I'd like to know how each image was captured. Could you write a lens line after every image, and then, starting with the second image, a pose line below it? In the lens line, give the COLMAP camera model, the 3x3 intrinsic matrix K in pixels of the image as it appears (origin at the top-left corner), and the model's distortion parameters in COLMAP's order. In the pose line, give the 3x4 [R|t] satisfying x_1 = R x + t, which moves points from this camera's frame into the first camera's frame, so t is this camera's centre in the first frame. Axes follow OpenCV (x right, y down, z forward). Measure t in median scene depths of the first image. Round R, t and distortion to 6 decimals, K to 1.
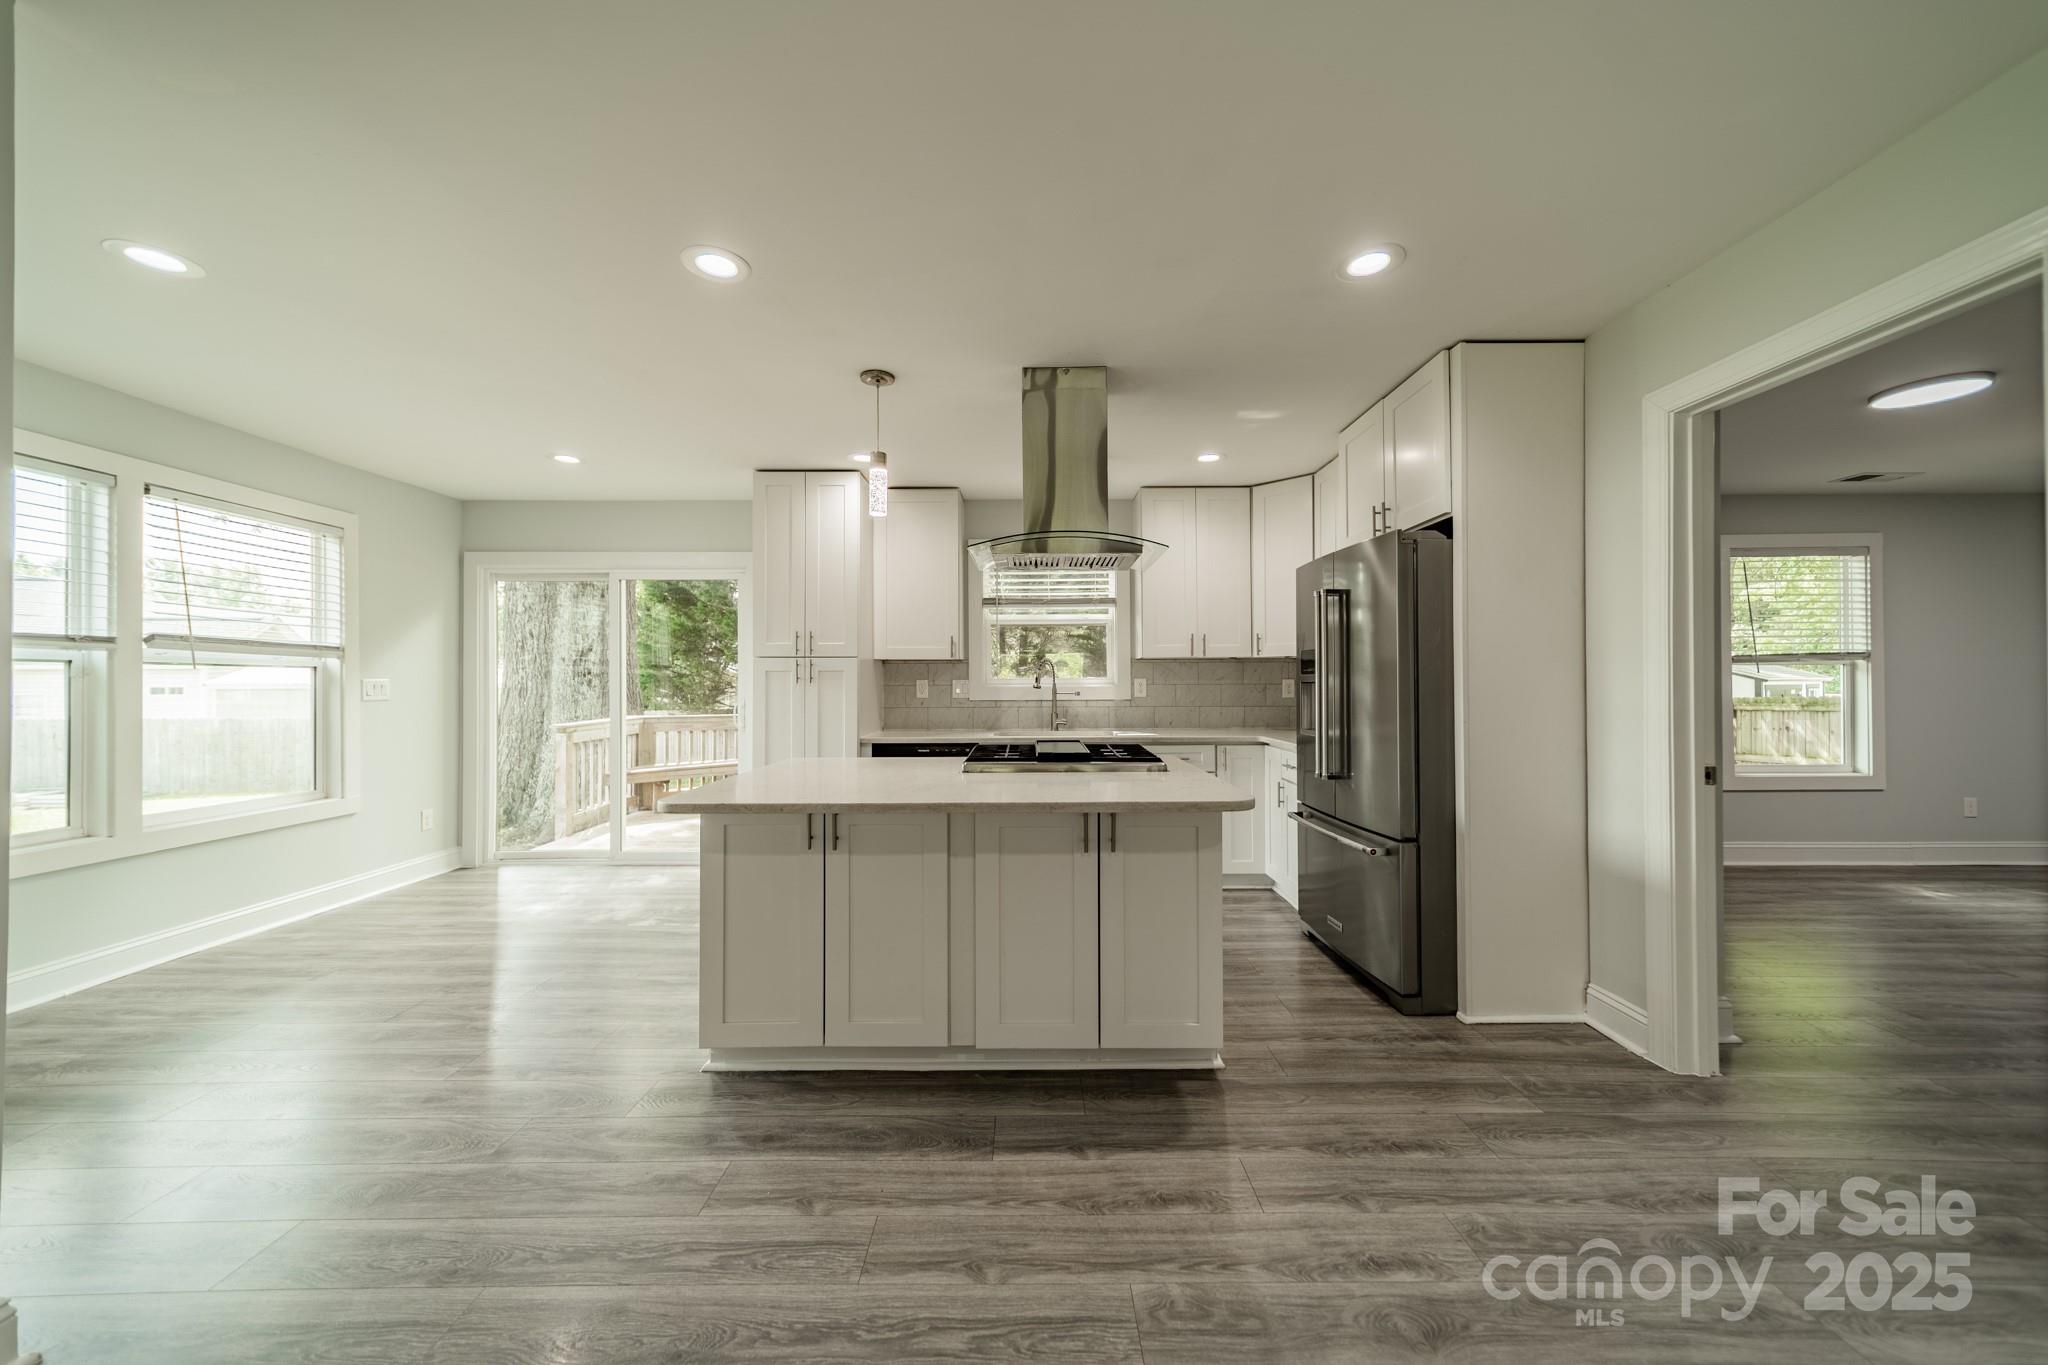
lens RADIAL K [[722.9, 0, 1020.7], [0, 722.9, 677.8], [0, 0, 1]] dist [0.014180, 0.000090]
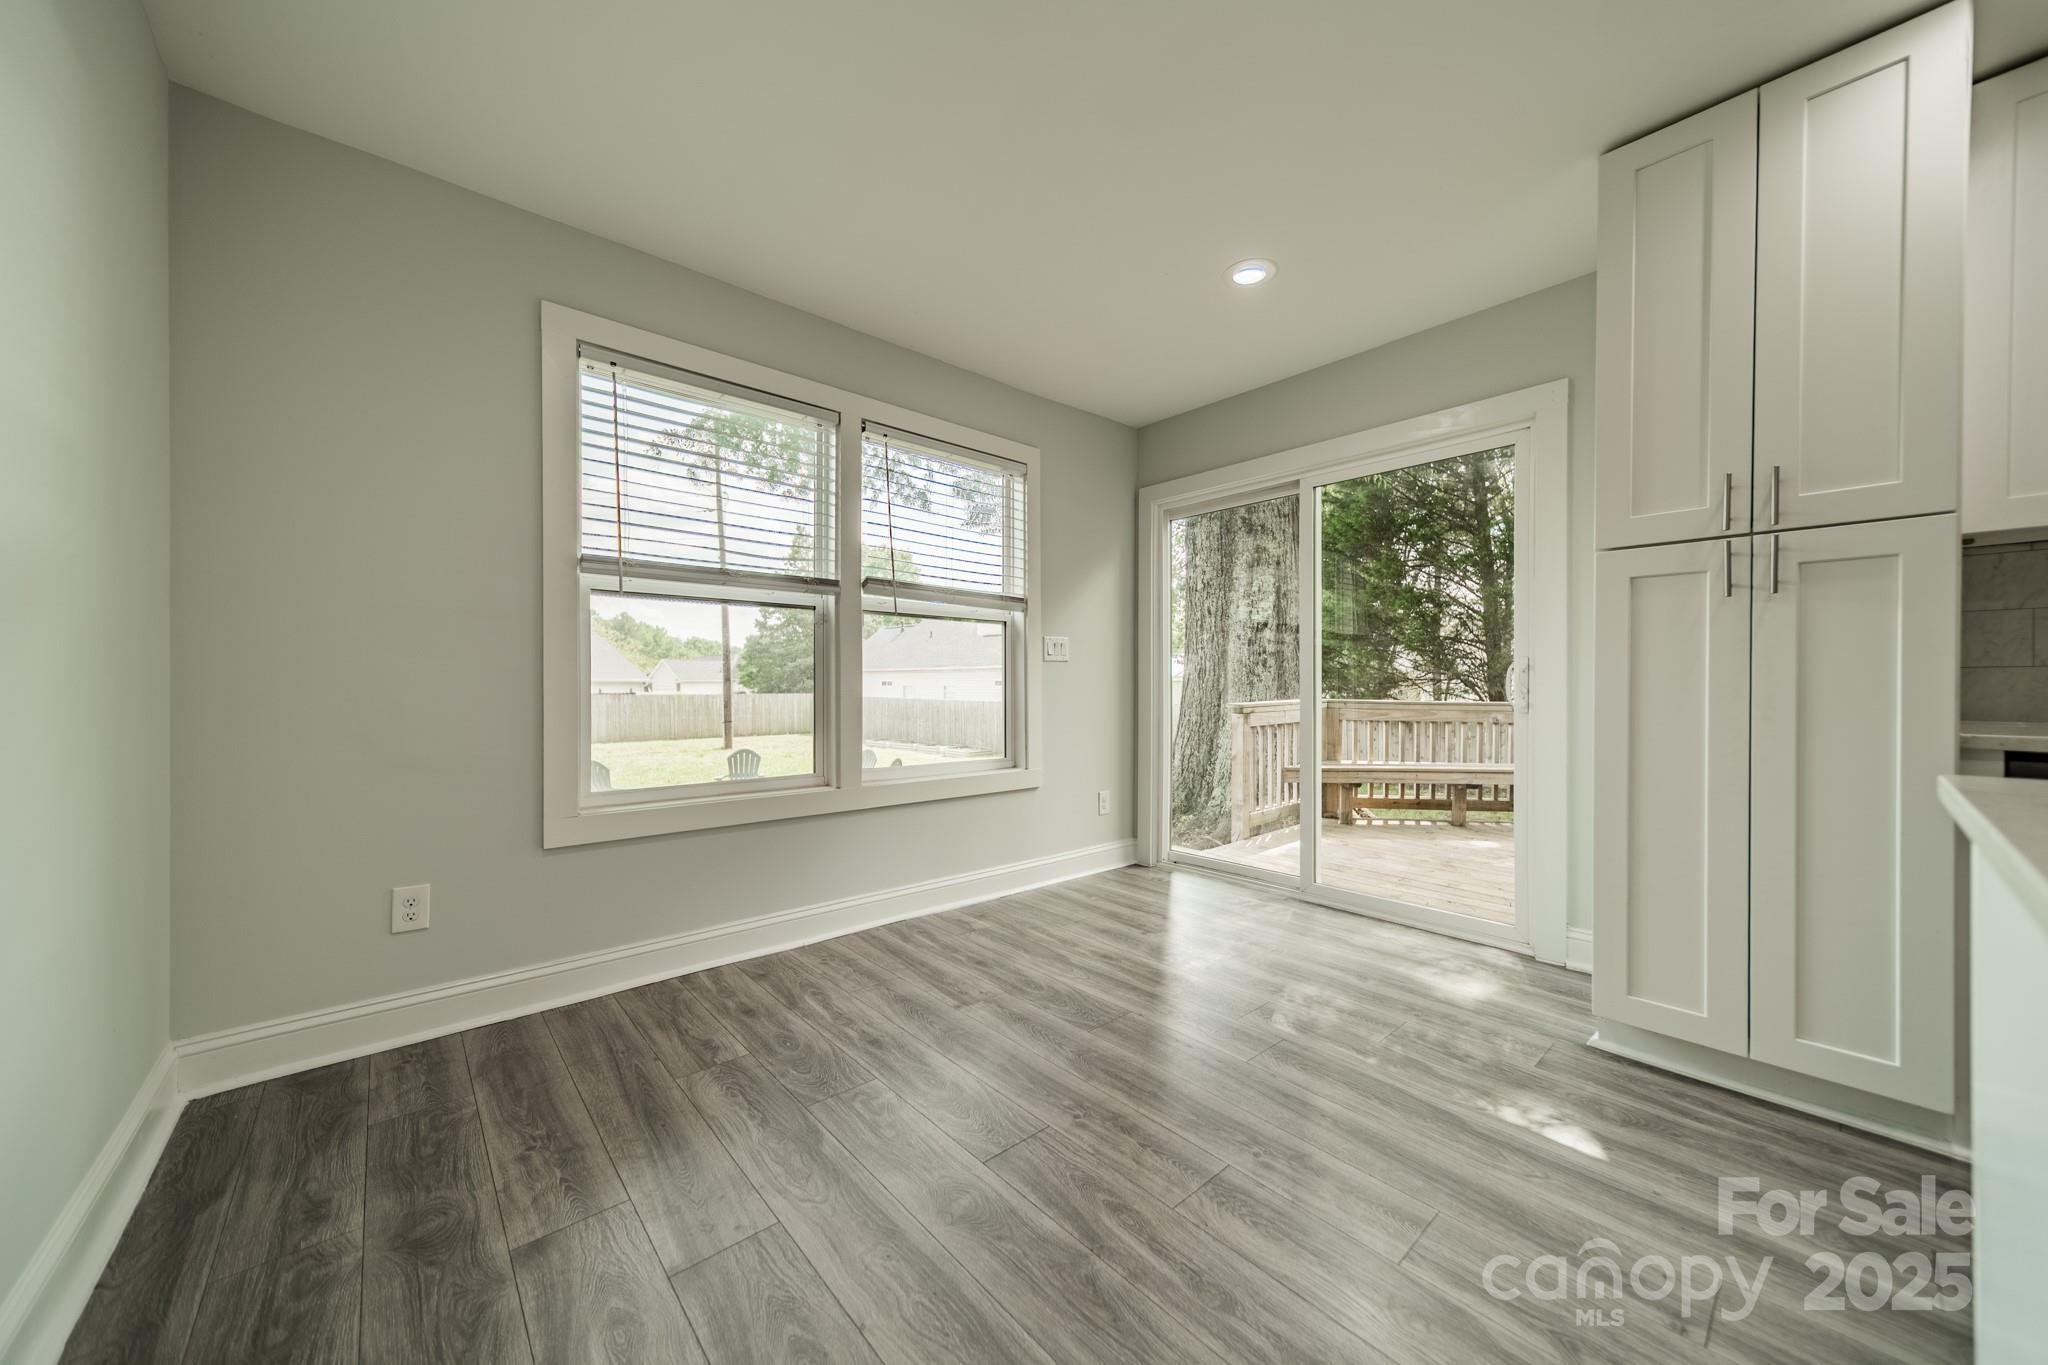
lens RADIAL K [[722.9, 0, 1039.1], [0, 722.9, 683.5], [0, 0, 1]] dist [0.014180, 0.000090]
pose [[0.676013, 0.002628, -0.736885, -0.265823], [0.002231, 0.999982, 0.005613, 0.055122], [0.736886, -0.005438, 0.675995, 0.413032]]
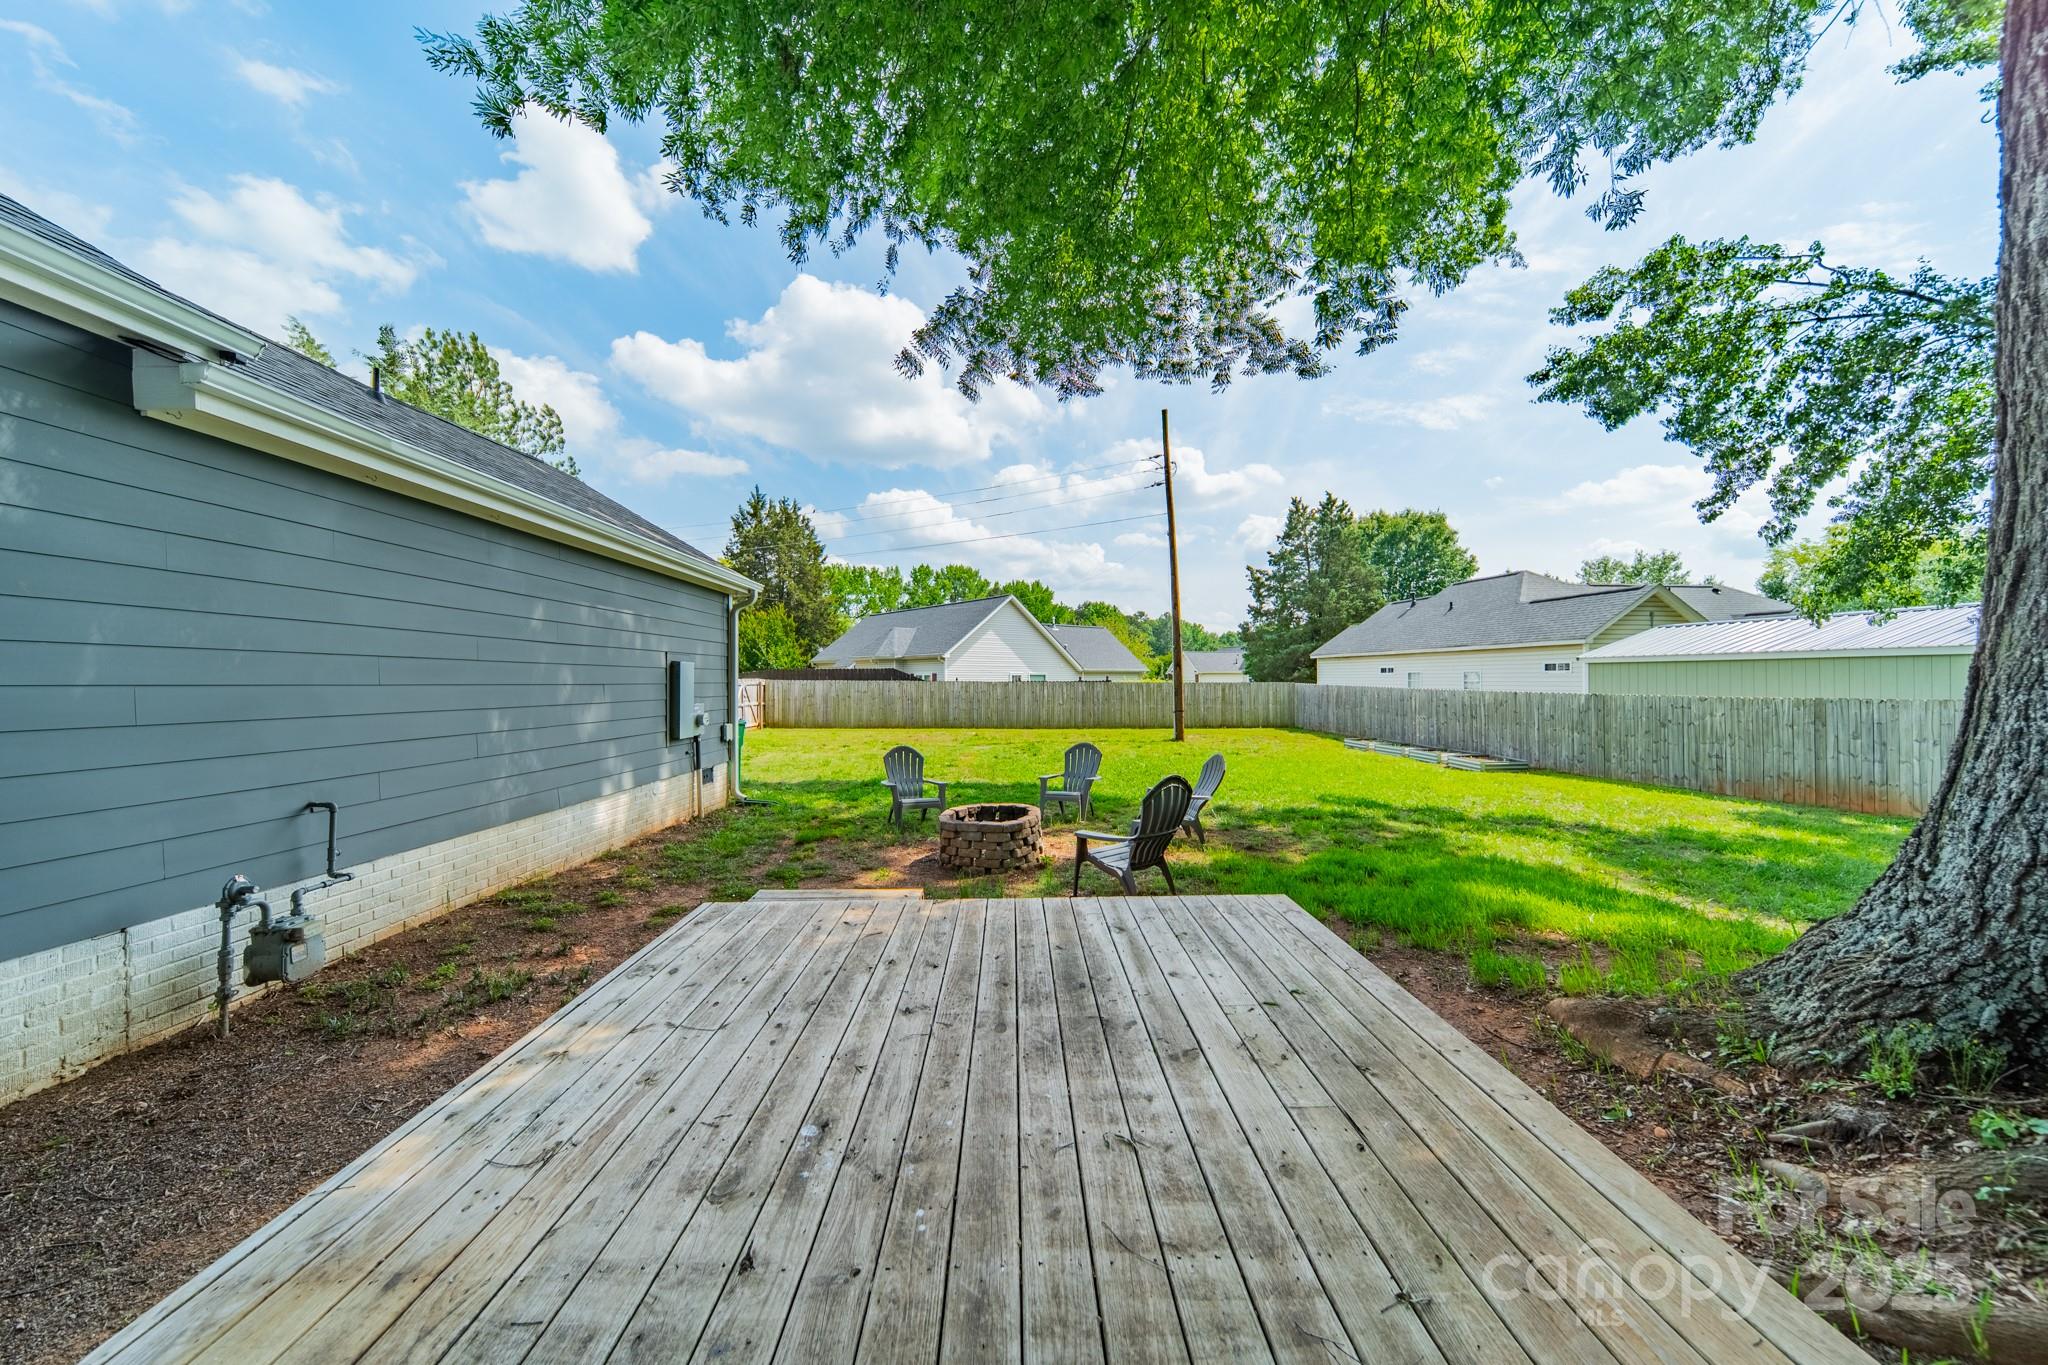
lens RADIAL K [[722.9, 0, 1023.8], [0, 722.9, 676.7], [0, 0, 1]] dist [0.014180, 0.000090]
pose [[0.012735, 0.000558, -0.999919, -0.943583], [0.011720, 0.999931, 0.000707, 0.117956], [0.999850, -0.011728, 0.012728, 1.359228]]
